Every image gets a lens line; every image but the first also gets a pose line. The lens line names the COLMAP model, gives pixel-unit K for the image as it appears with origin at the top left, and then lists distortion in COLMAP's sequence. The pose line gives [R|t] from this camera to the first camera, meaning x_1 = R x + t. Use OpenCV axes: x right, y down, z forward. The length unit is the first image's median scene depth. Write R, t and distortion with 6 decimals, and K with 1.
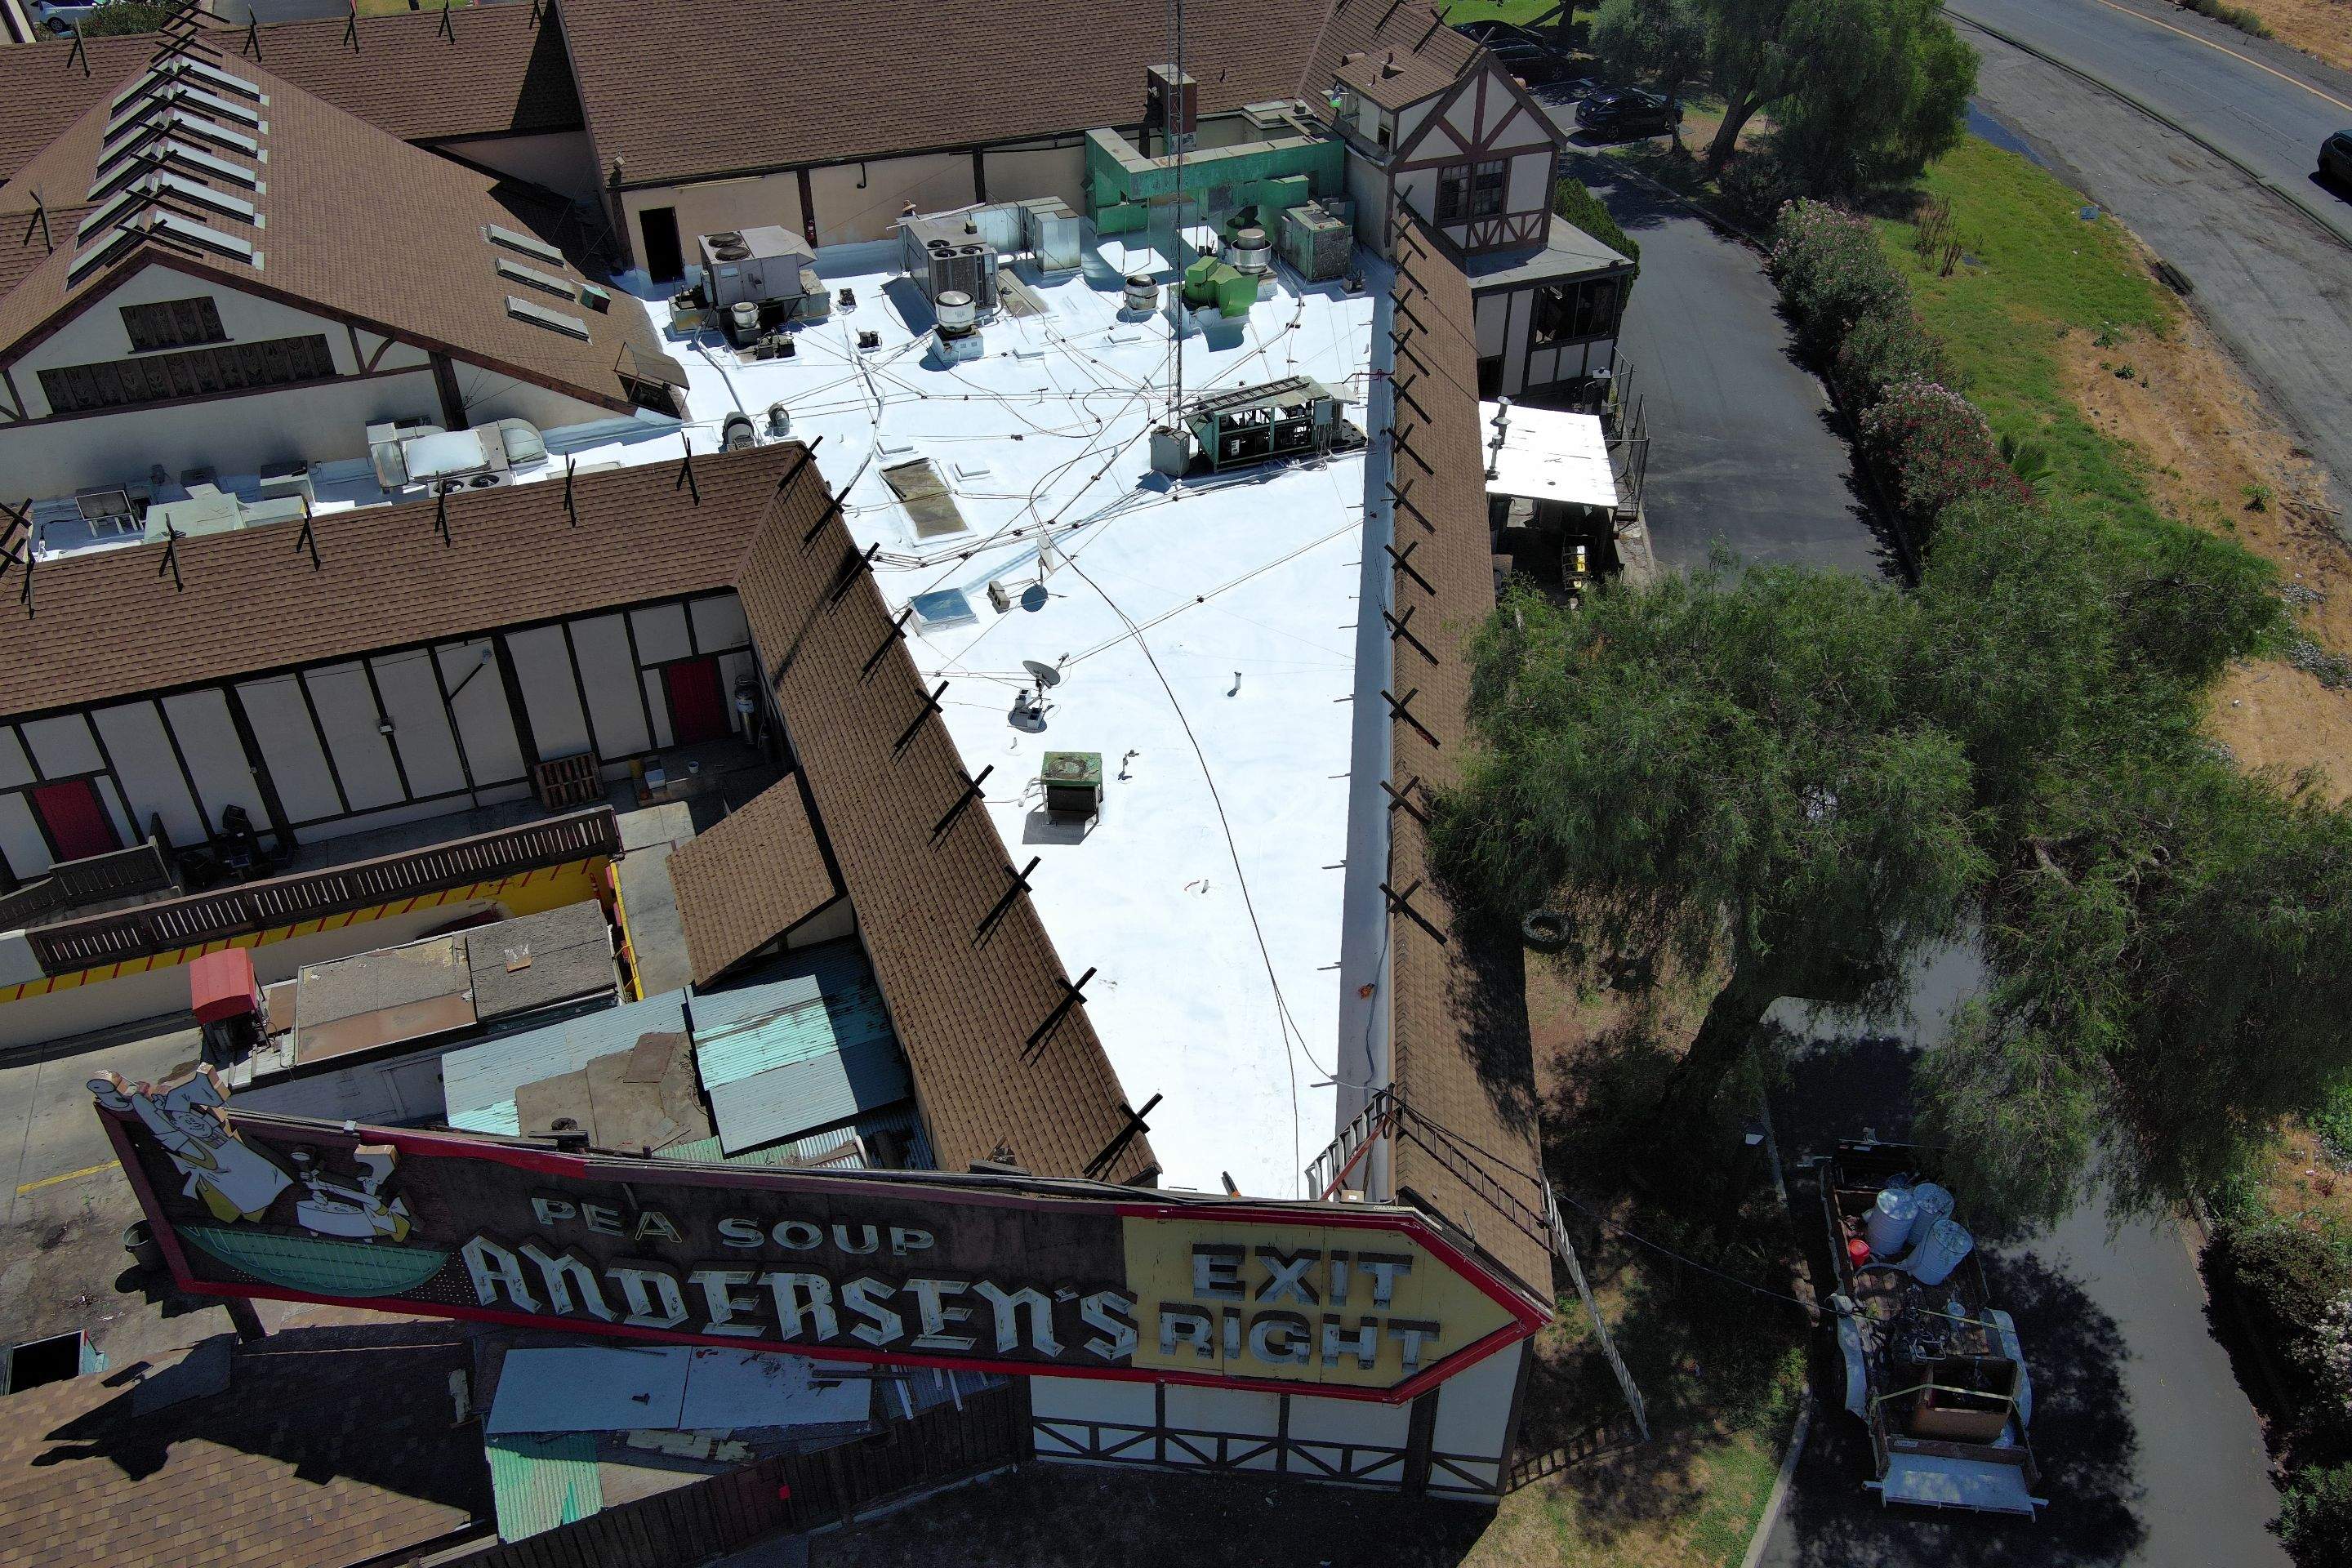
lens RADIAL K [[1812.0, 0, 1172.2], [0, 1812.0, 789.6], [0, 0, 1]] dist [0.009824, -0.008433]
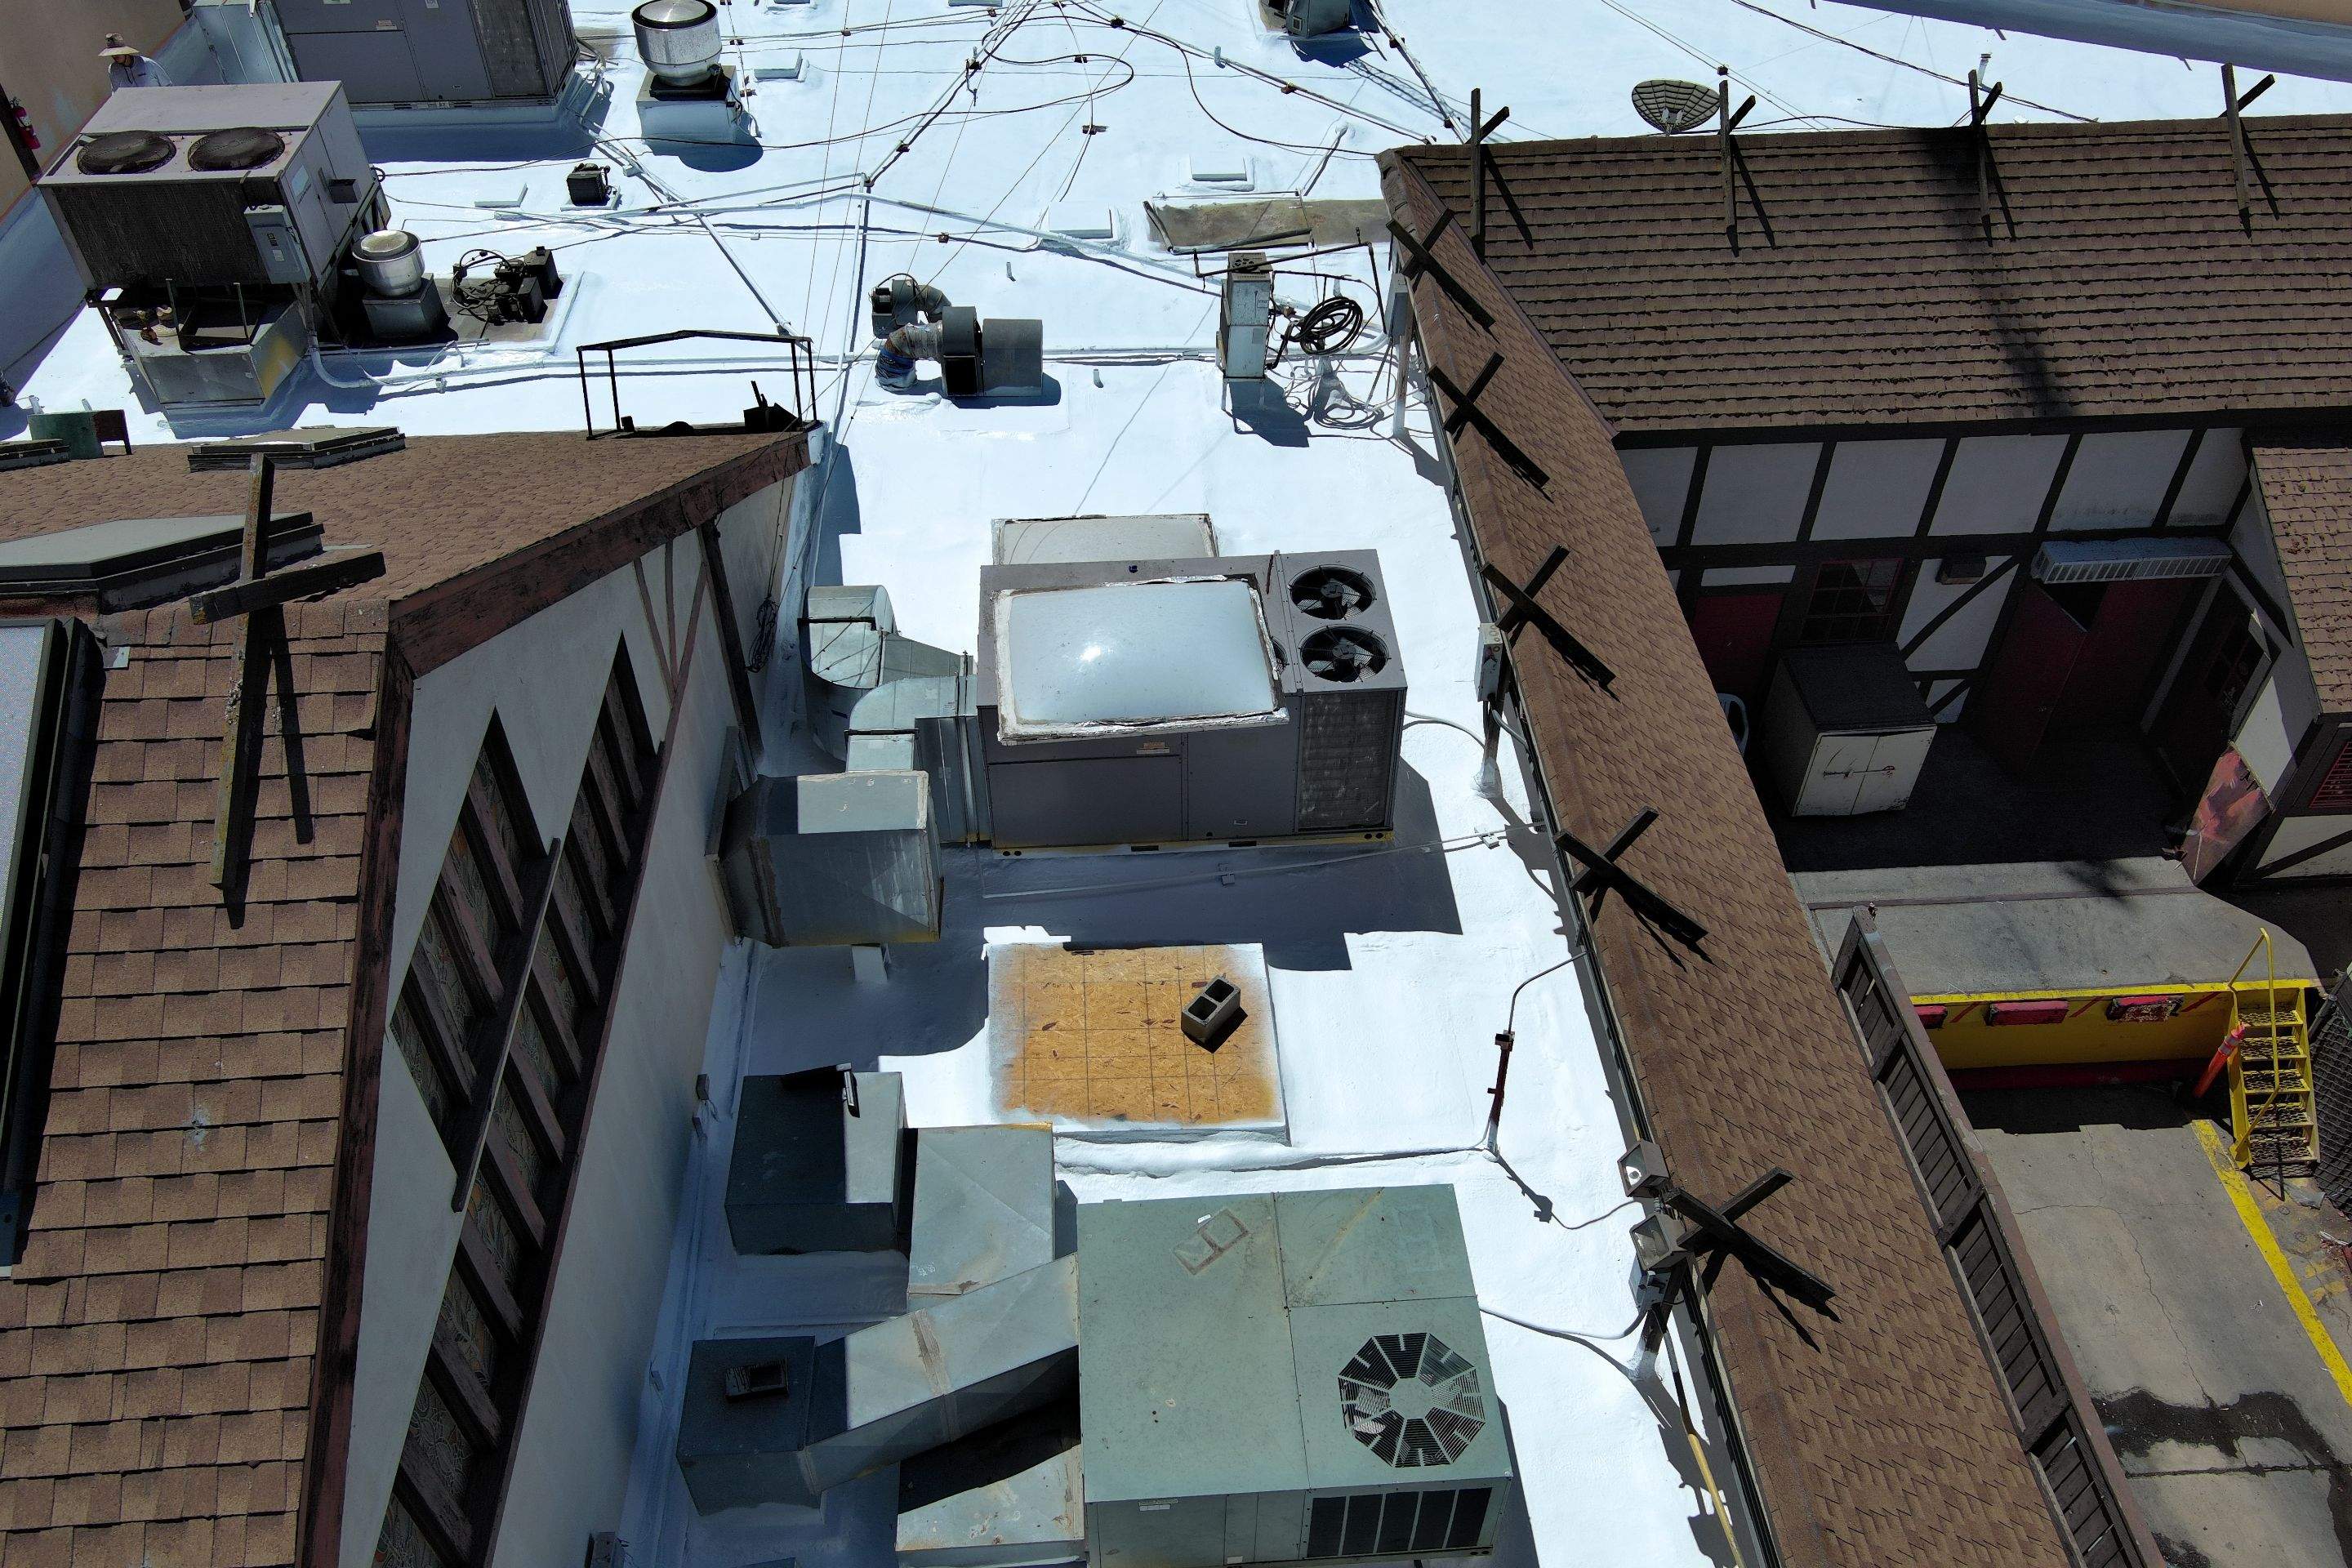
lens RADIAL K [[1812.0, 0, 1172.2], [0, 1812.0, 789.6], [0, 0, 1]] dist [0.009824, -0.008433]
pose [[0.308009, -0.660217, 0.685014, -0.534925], [0.573135, 0.703467, 0.420298, -0.251333], [-0.759373, 0.263150, 0.595068, 0.670283]]
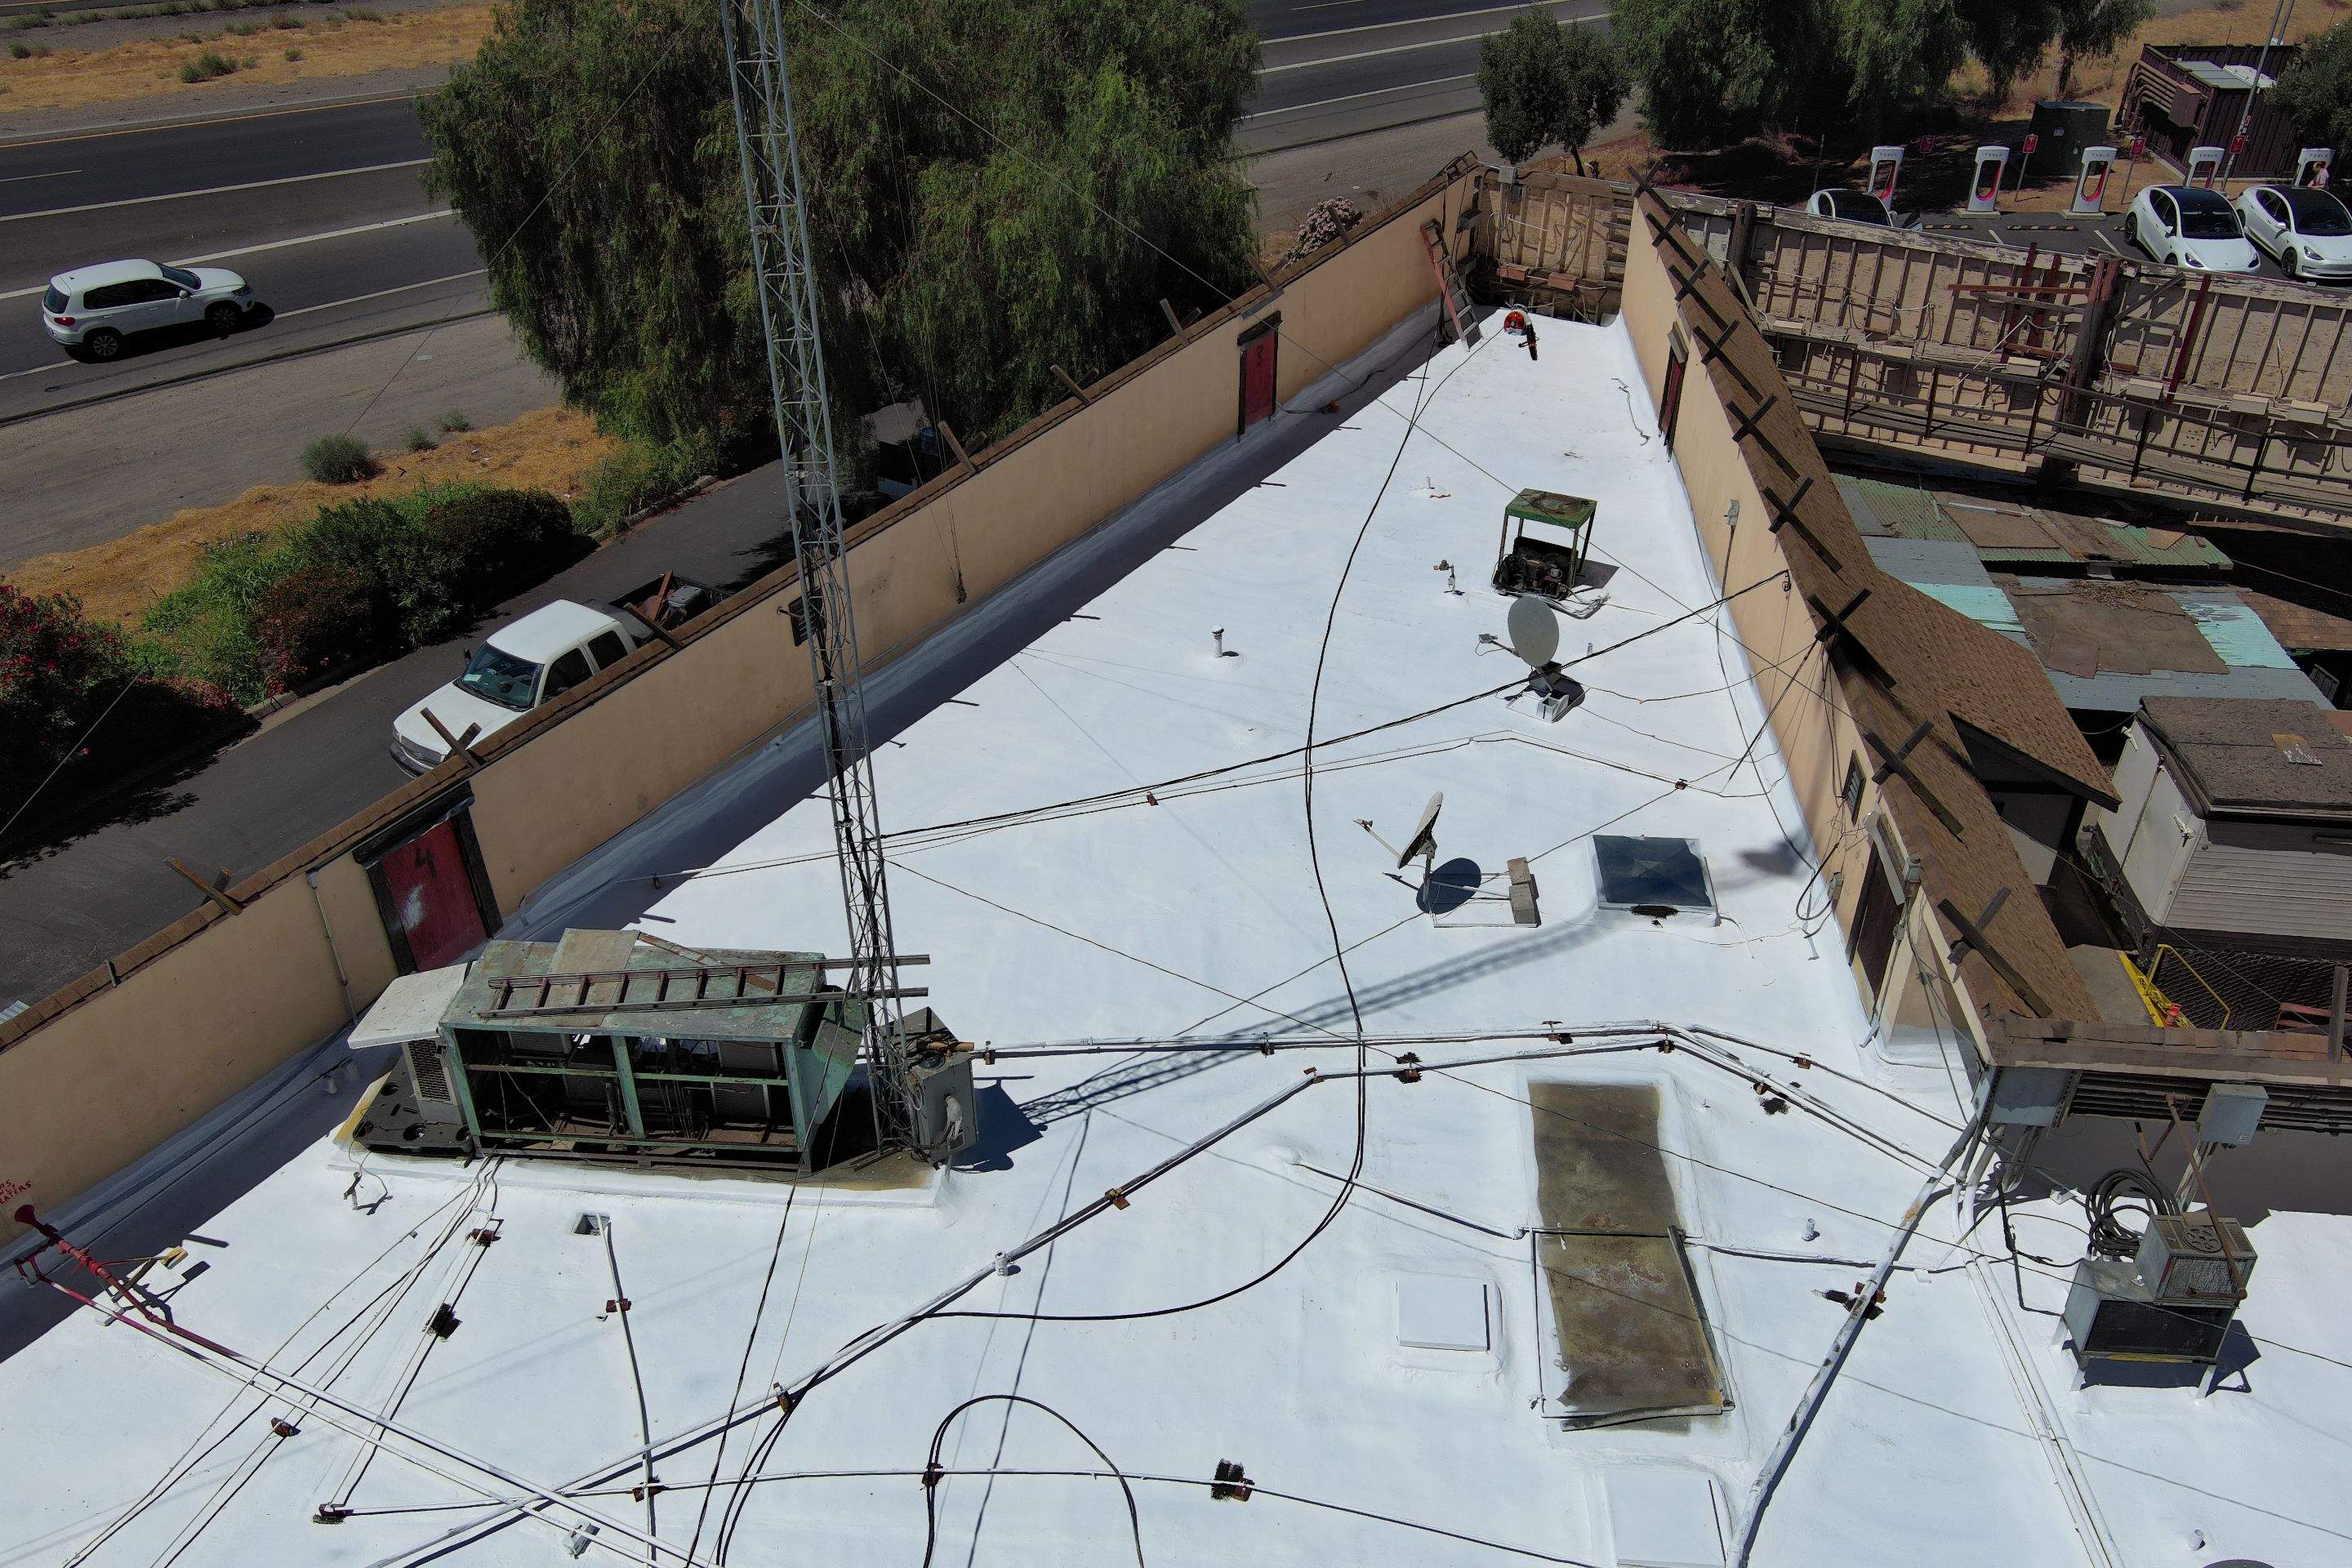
lens RADIAL K [[1822.2, 0, 1176.0], [0, 1822.2, 784.0], [0, 0, 1]] dist [0.028268, -0.042953]
pose [[-0.901178, -0.237040, 0.362891, -0.147695], [0.264457, 0.362649, 0.893615, -0.470700], [-0.343424, 0.901276, -0.264125, 0.916461]]
